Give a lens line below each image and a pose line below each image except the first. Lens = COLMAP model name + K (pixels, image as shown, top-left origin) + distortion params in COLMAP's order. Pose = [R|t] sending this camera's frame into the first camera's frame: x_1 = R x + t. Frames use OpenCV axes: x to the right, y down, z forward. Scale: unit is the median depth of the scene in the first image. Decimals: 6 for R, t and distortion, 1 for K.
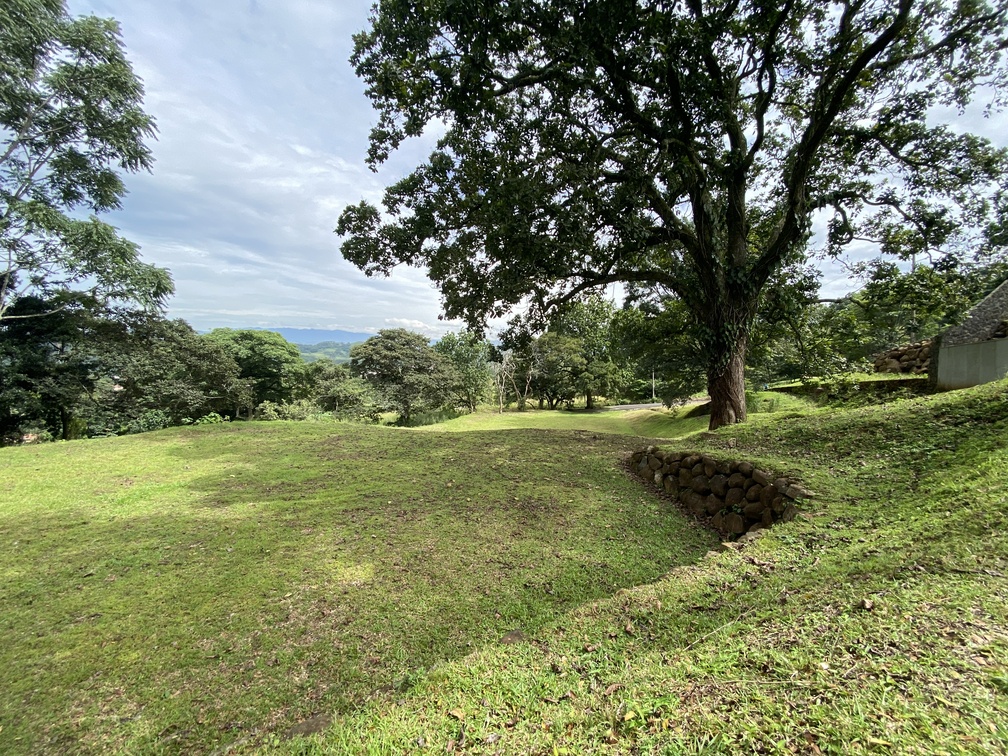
lens RADIAL K [[404.9, 0, 508.6], [0, 404.9, 378.6], [0, 0, 1]] dist [0.023927, -0.022610]
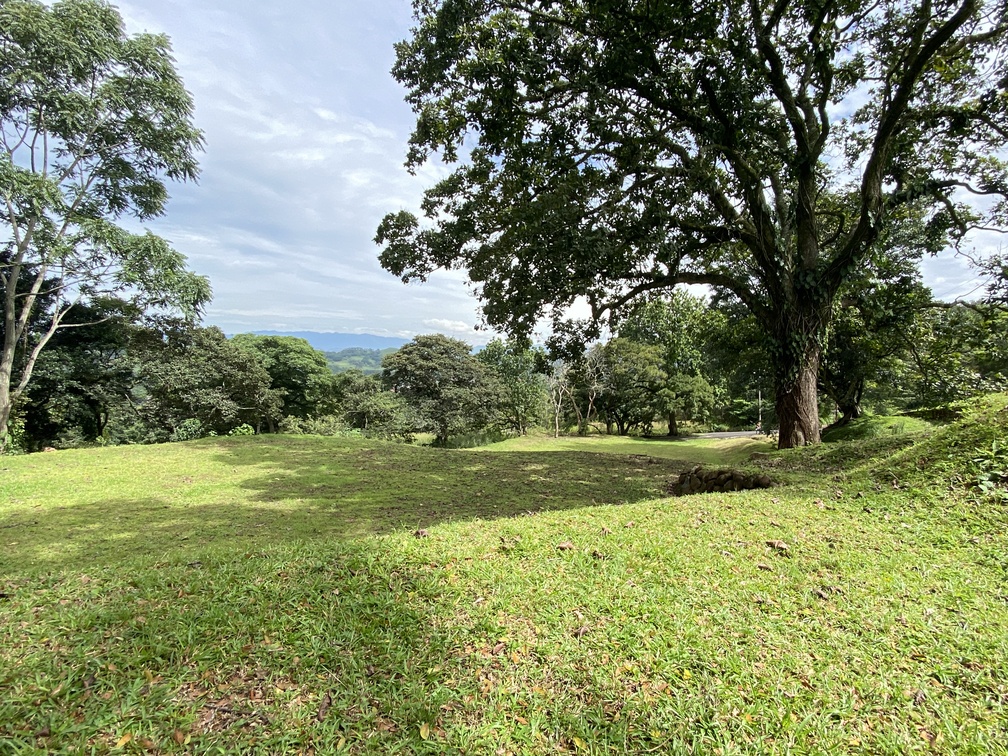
lens RADIAL K [[520.8, 0, 510.2], [0, 520.8, 379.1], [0, 0, 1]] dist [0.037188, -0.034817]
pose [[0.992140, 0.010985, -0.124649, 0.046428], [-0.015051, 0.999383, -0.031726, 0.007181], [0.124224, 0.033353, 0.991694, -0.148089]]
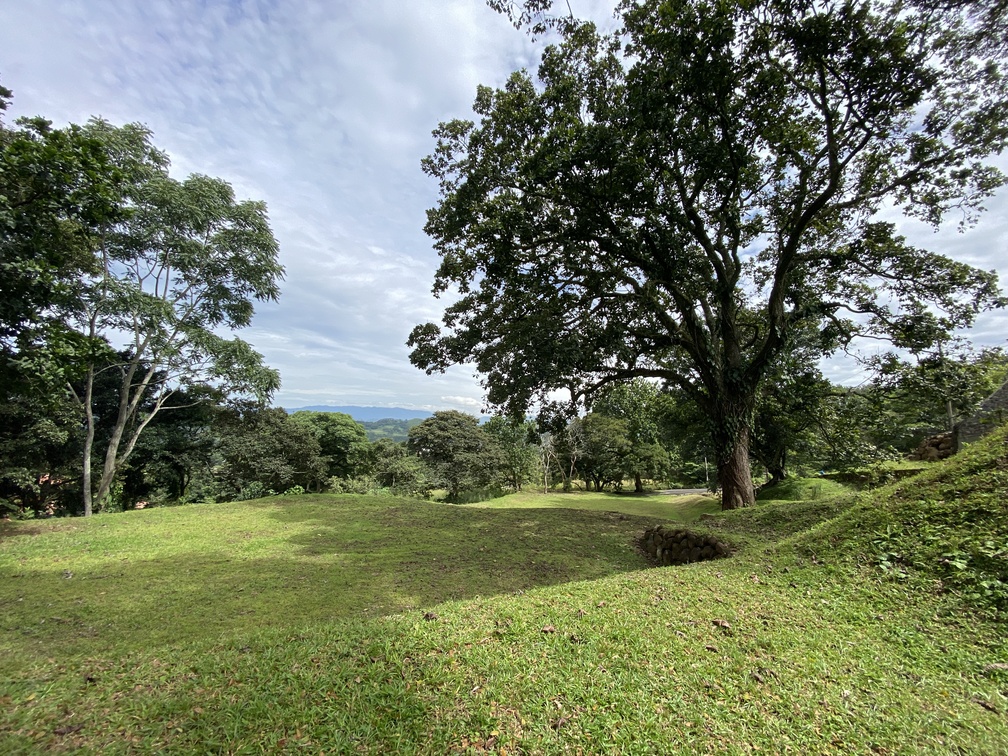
lens RADIAL K [[404.9, 0, 508.6], [0, 404.9, 378.6], [0, 0, 1]] dist [0.023927, -0.022610]
pose [[0.991992, -0.006783, -0.126115, 0.048833], [-0.017309, 0.981832, -0.188959, -0.009109], [0.125105, 0.189629, 0.973853, -0.153066]]
